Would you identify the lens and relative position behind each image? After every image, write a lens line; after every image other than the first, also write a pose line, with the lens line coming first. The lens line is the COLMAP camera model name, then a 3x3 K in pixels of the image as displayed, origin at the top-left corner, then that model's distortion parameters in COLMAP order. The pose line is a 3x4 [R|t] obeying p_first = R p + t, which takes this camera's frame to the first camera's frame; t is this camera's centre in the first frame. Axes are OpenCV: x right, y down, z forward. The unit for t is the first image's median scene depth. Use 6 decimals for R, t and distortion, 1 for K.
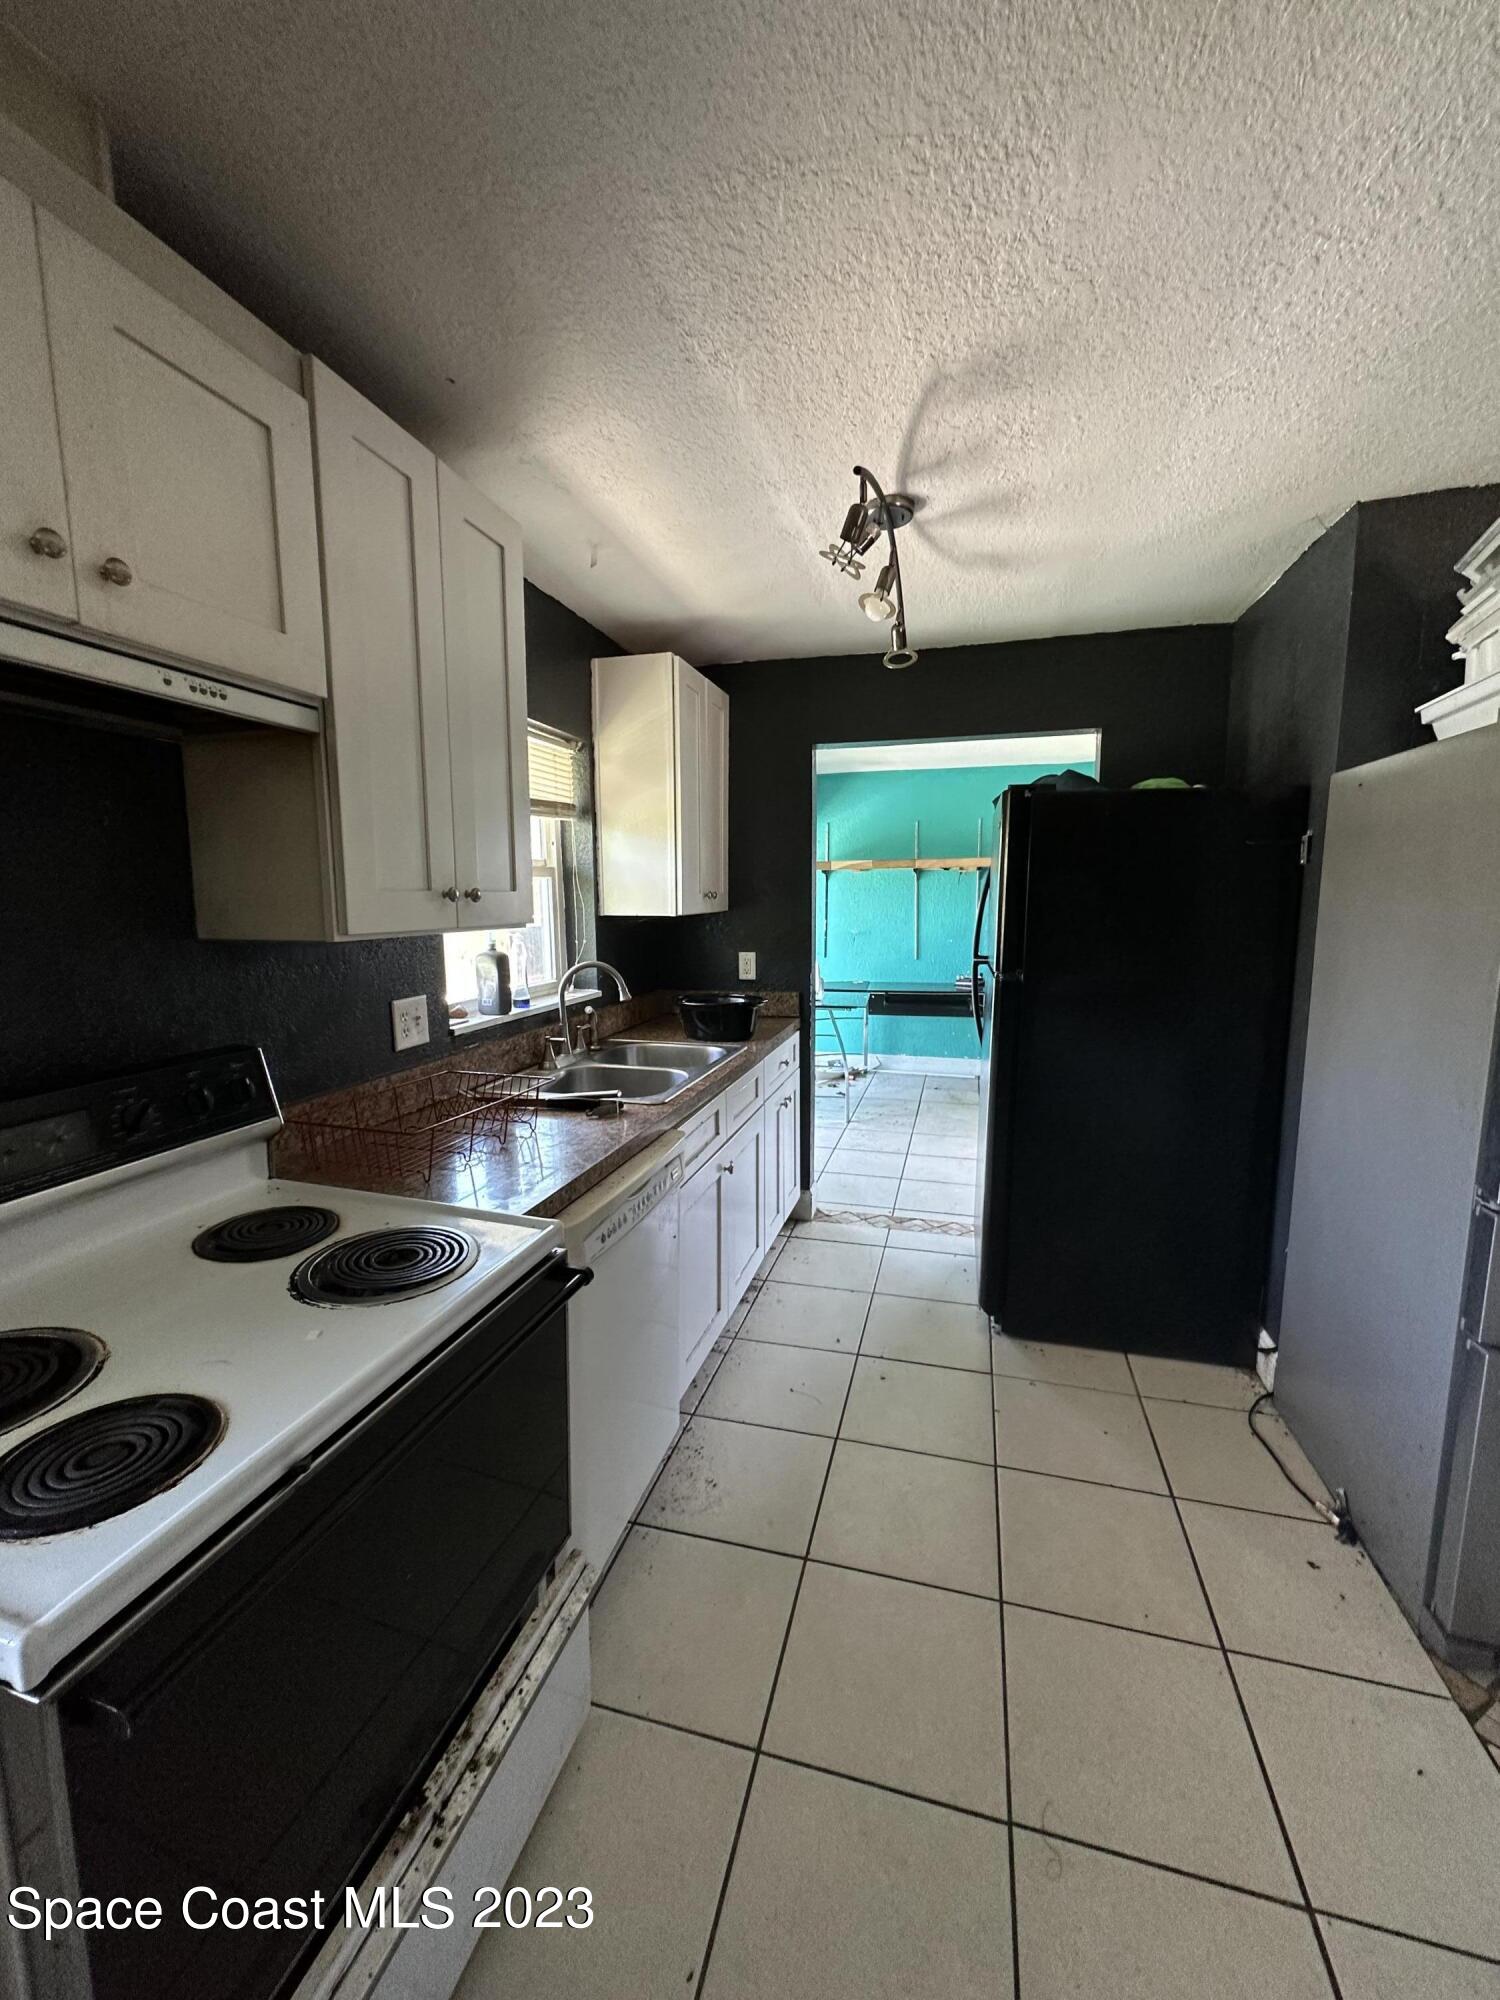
lens RADIAL K [[806.3, 0, 747.3], [0, 806.3, 1001.2], [0, 0, 1]] dist [-0.002634, -0.000255]
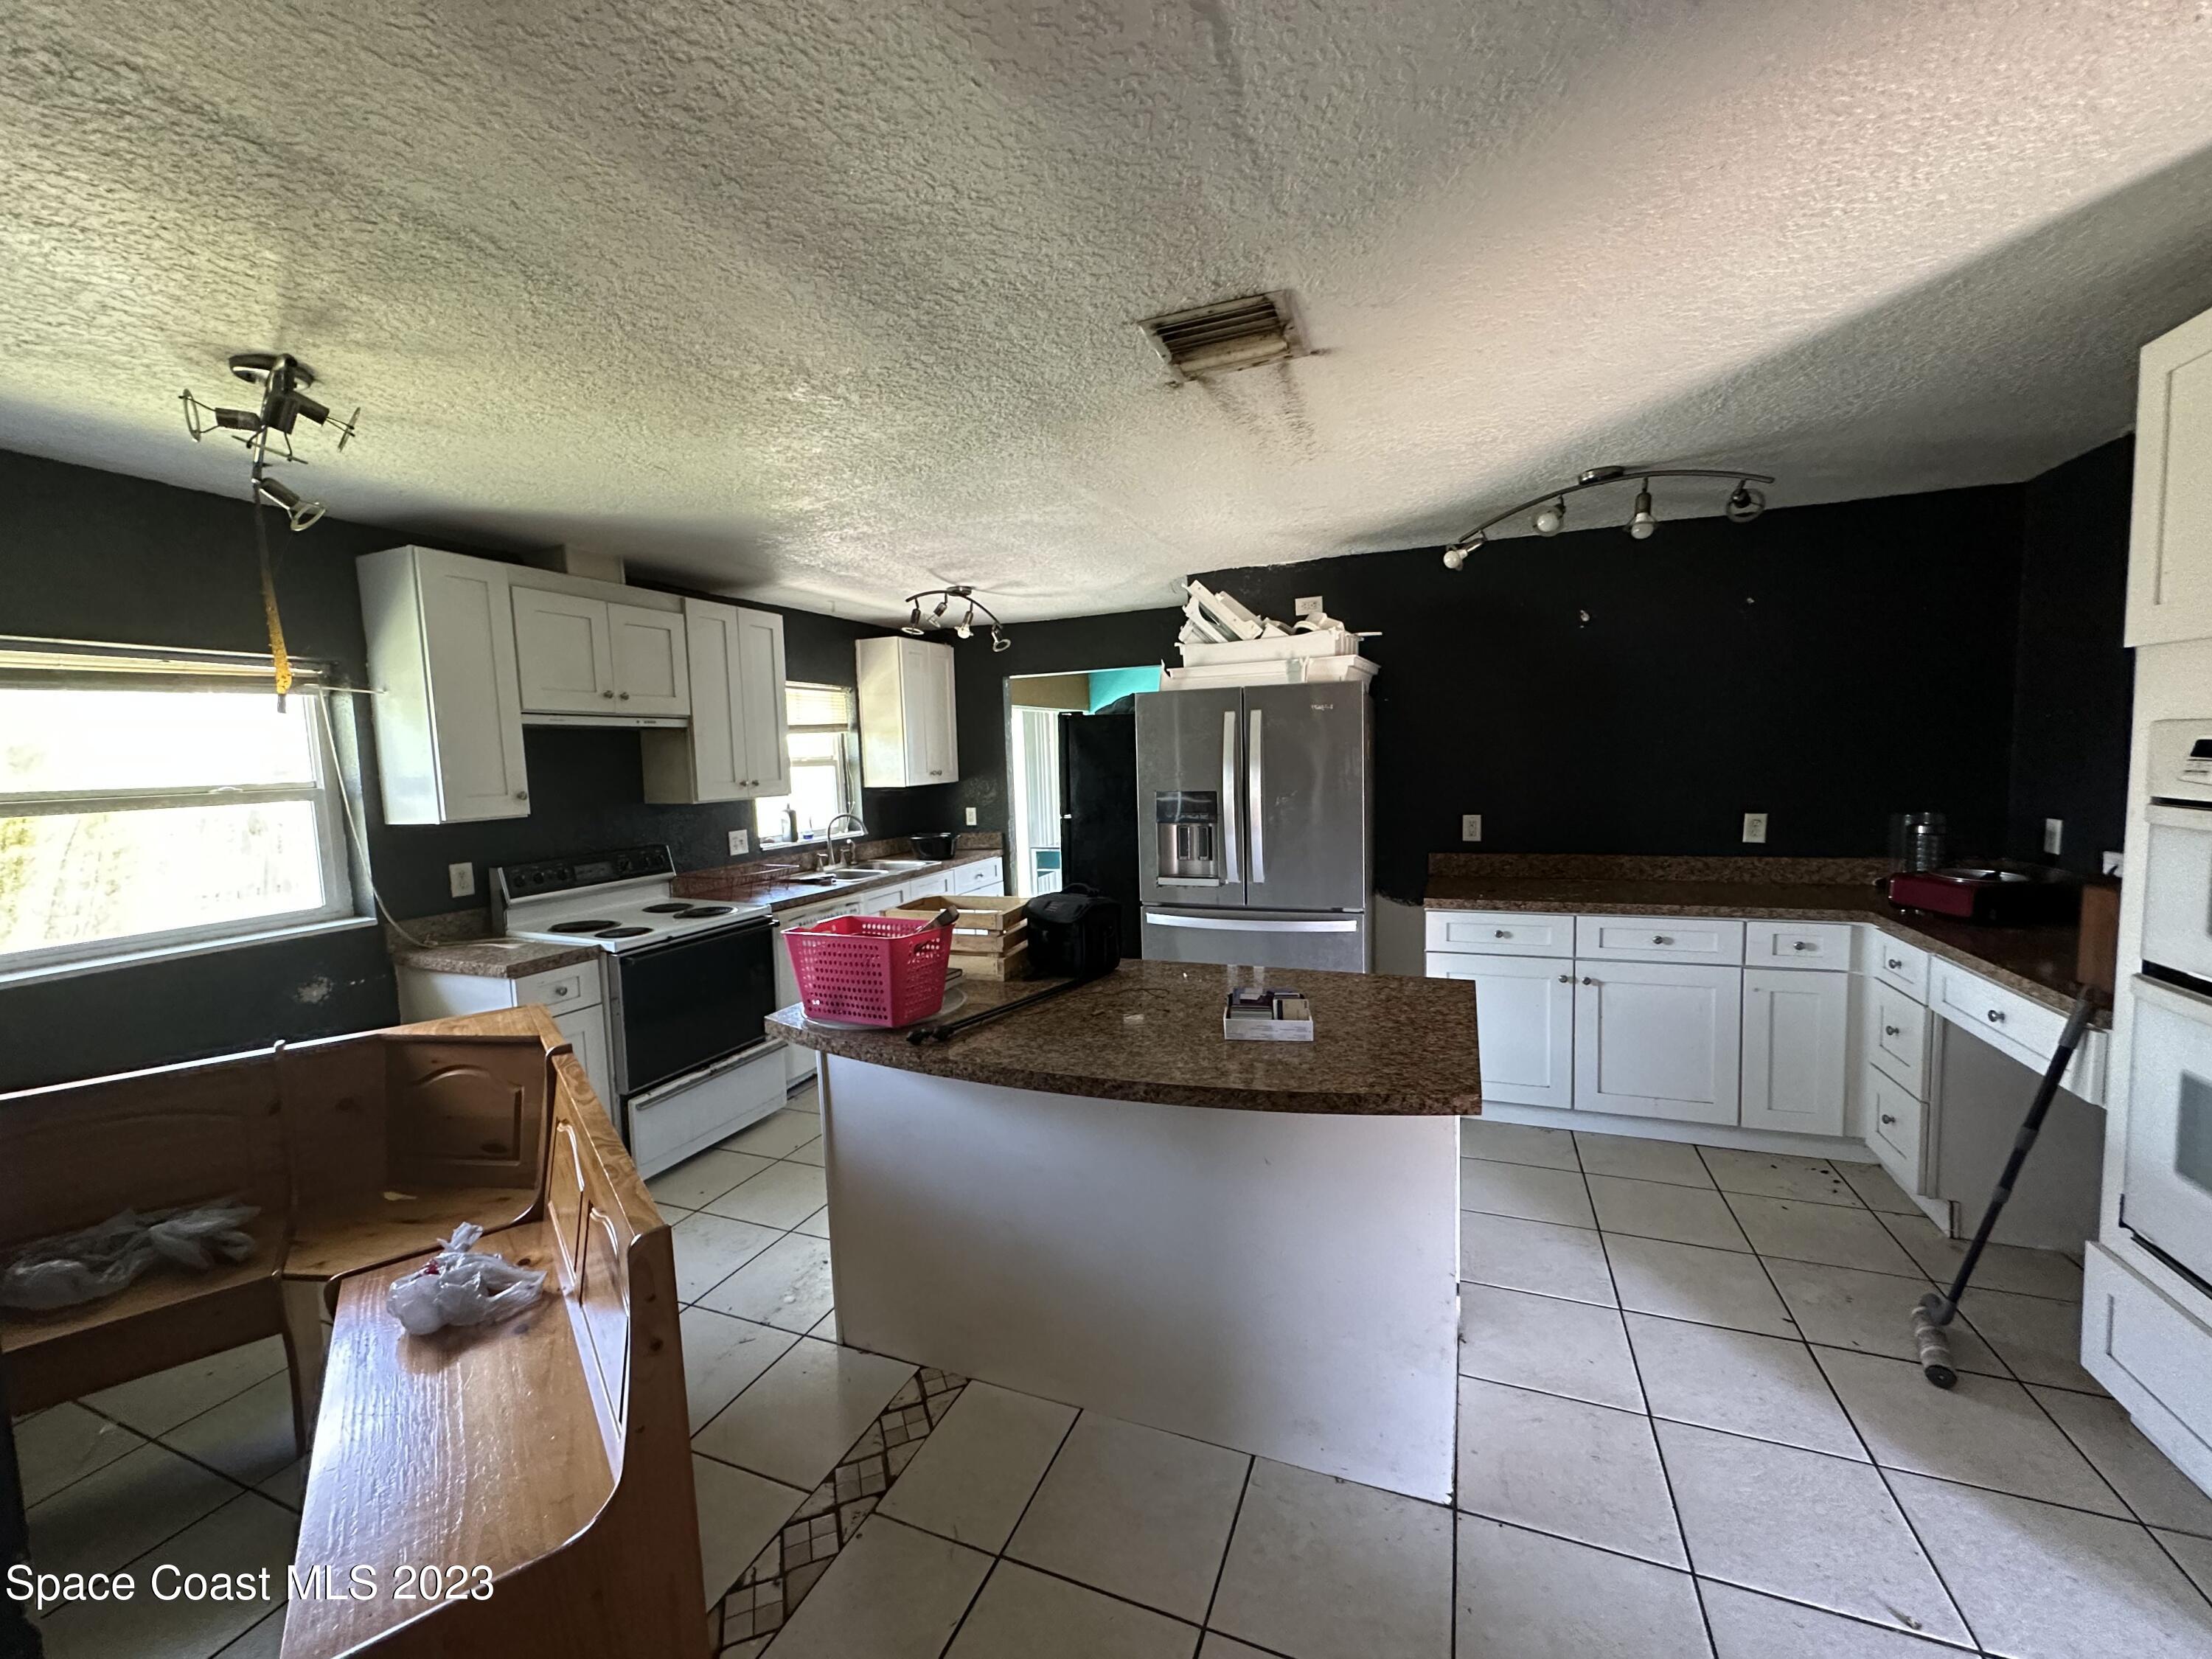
lens RADIAL K [[891.8, 0, 1106.0], [0, 891.8, 829.7], [0, 0, 1]] dist [-0.002634, -0.000255]
pose [[0.994147, -0.021032, -0.105973, 0.643055], [0.016207, 0.998802, -0.046183, 0.095124], [0.106818, 0.044195, 0.993296, -0.990561]]
